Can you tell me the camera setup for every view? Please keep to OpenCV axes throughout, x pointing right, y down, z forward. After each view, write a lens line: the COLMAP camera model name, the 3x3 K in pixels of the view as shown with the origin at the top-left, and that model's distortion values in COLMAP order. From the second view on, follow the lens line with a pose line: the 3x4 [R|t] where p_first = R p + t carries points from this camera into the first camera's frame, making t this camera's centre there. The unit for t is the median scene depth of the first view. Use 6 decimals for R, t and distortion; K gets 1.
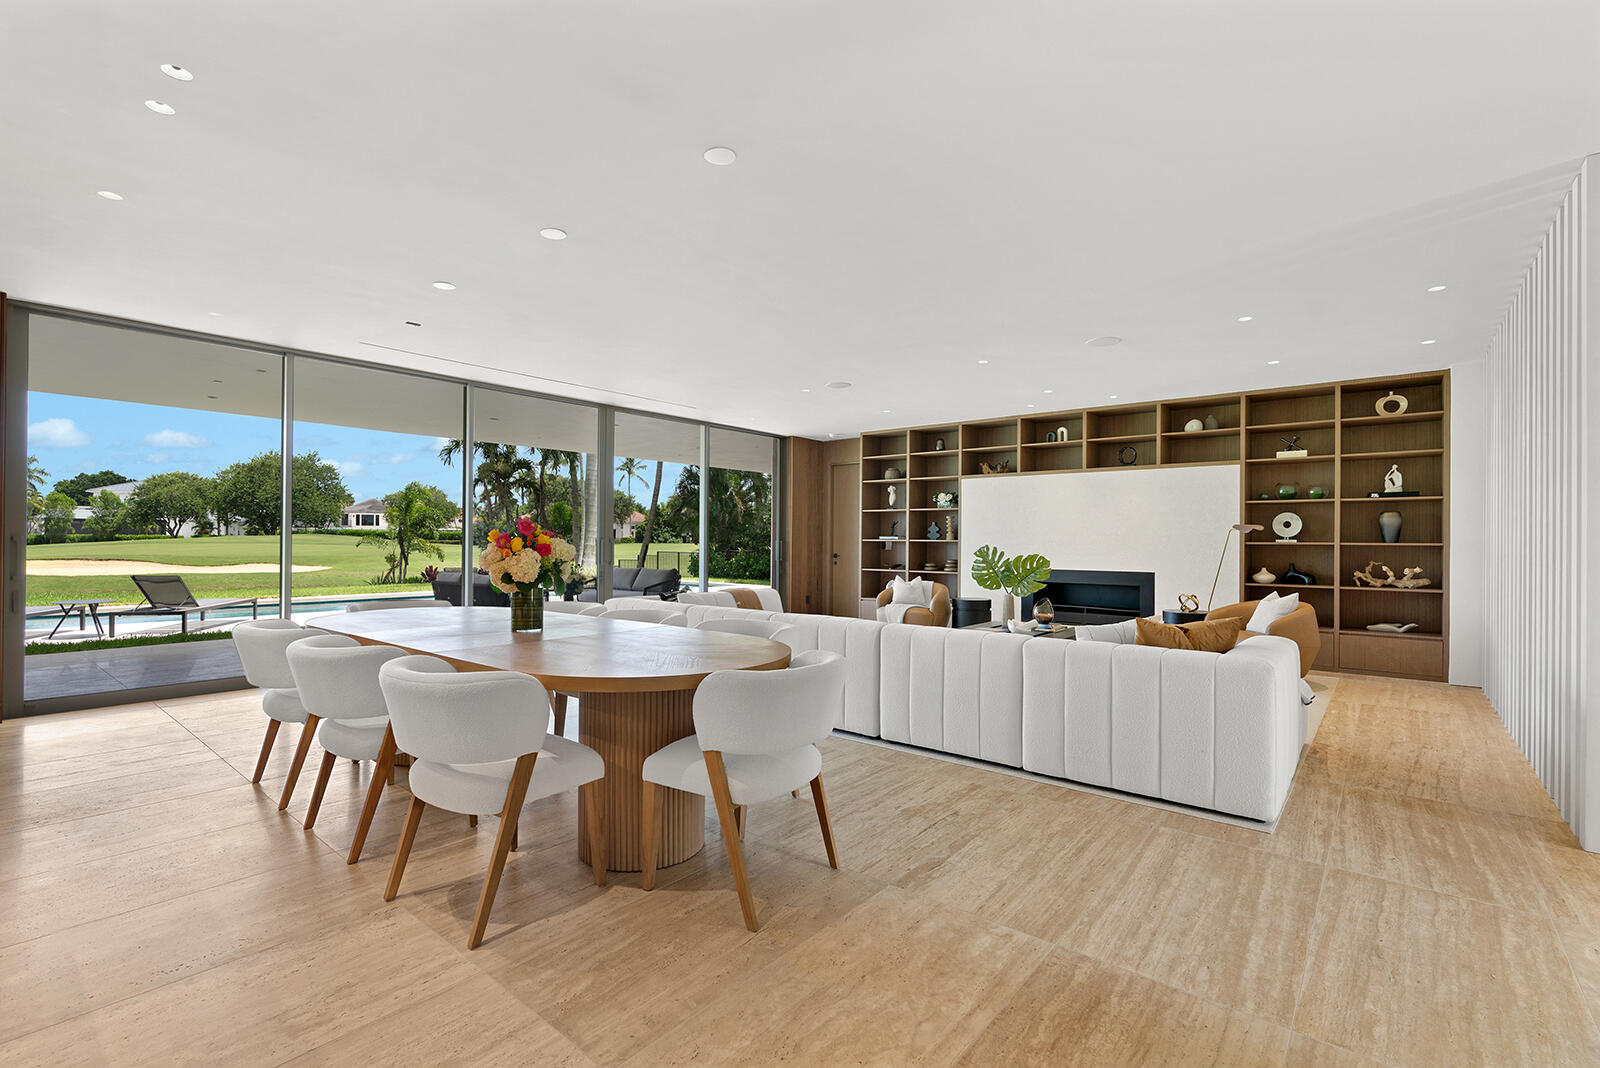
lens RADIAL K [[729.4, 0, 776.4], [0, 729.4, 533.2], [0, 0, 1]] dist [-0.031279, 0.003019]
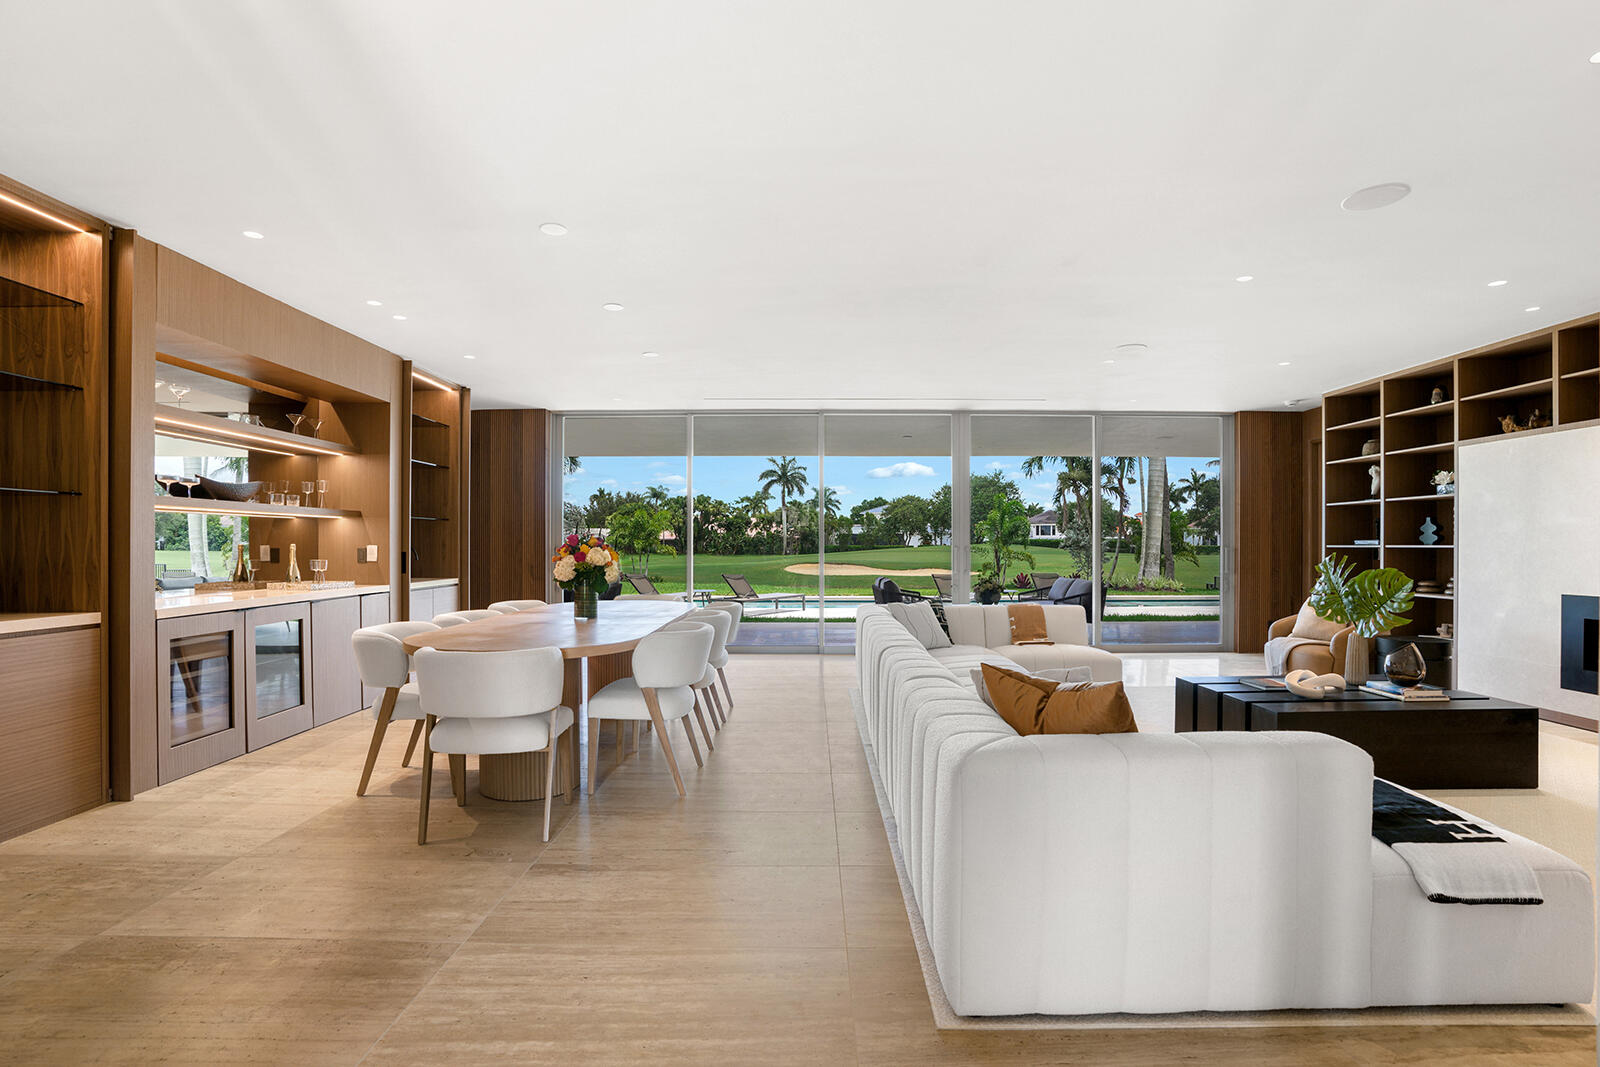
lens RADIAL K [[729.4, 0, 795.1], [0, 729.4, 546.7], [0, 0, 1]] dist [-0.031279, 0.003019]
pose [[0.637179, -0.006663, -0.770687, 0.344381], [0.012915, 0.999915, 0.002033, 0.002561], [0.770608, -0.011249, 0.637210, 0.166287]]
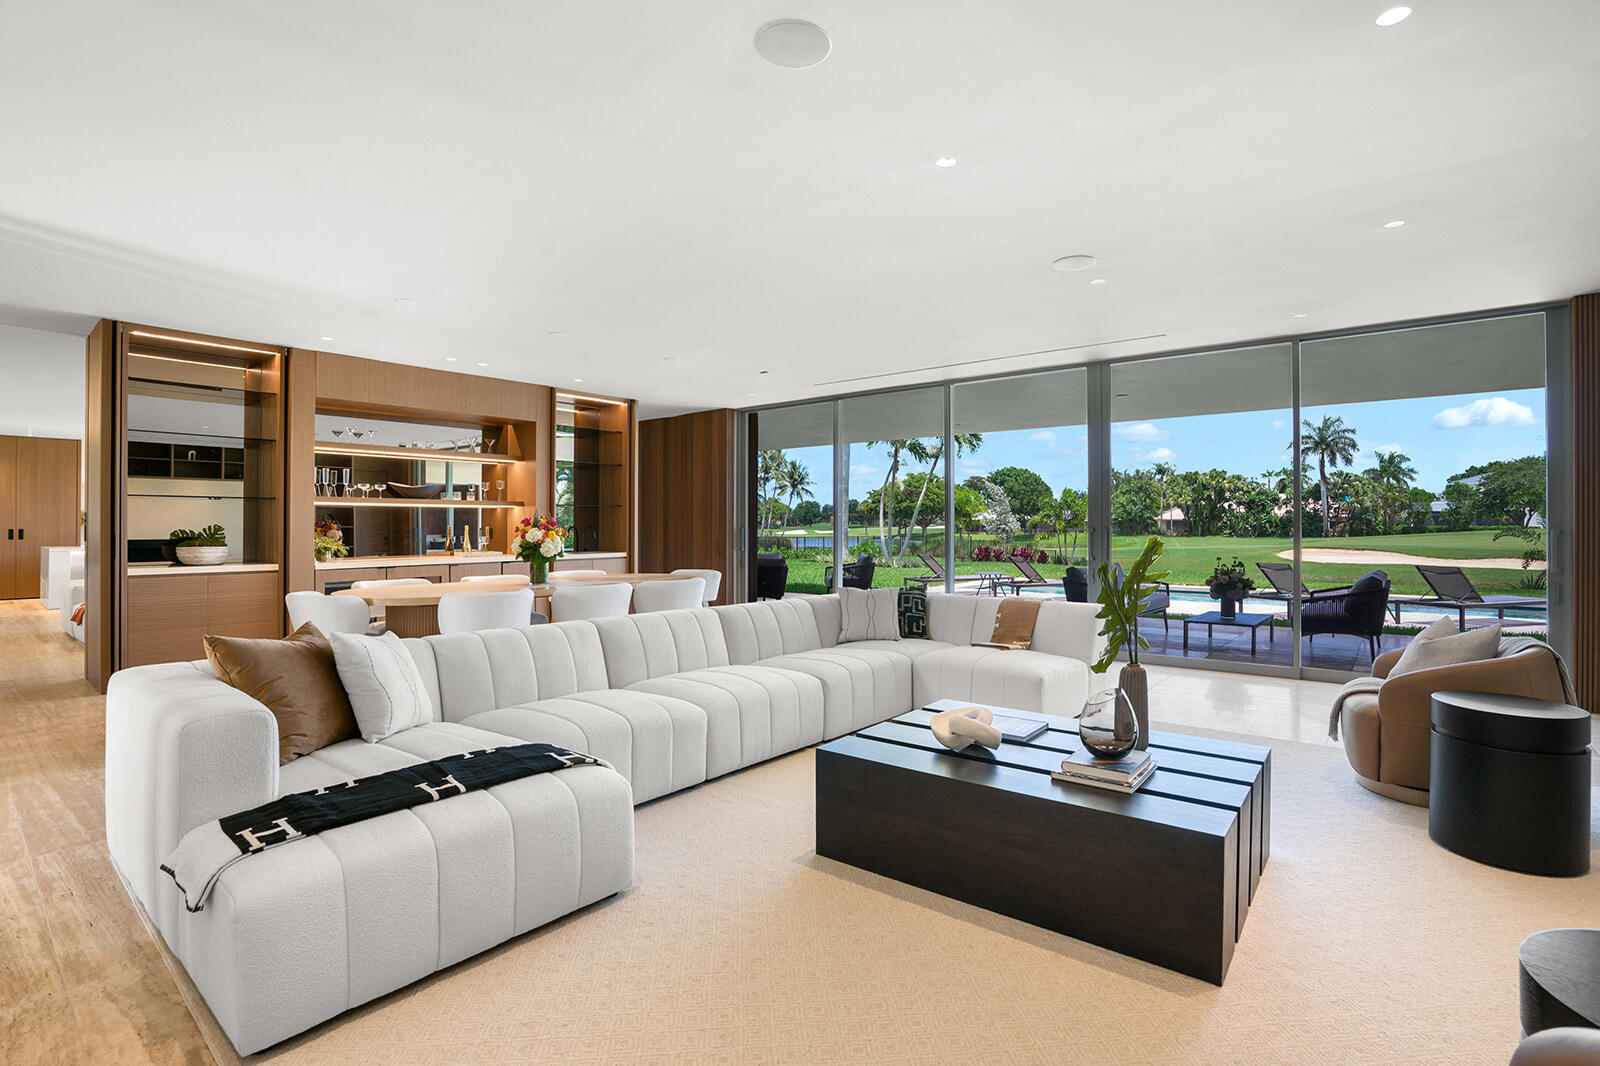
lens RADIAL K [[729.4, 0, 809.8], [0, 729.4, 538.0], [0, 0, 1]] dist [-0.031279, 0.003019]
pose [[0.033691, 0.007601, -0.999403, 0.504791], [0.011043, 0.999907, 0.007977, 0.008498], [0.999371, -0.011305, 0.033604, 0.583724]]
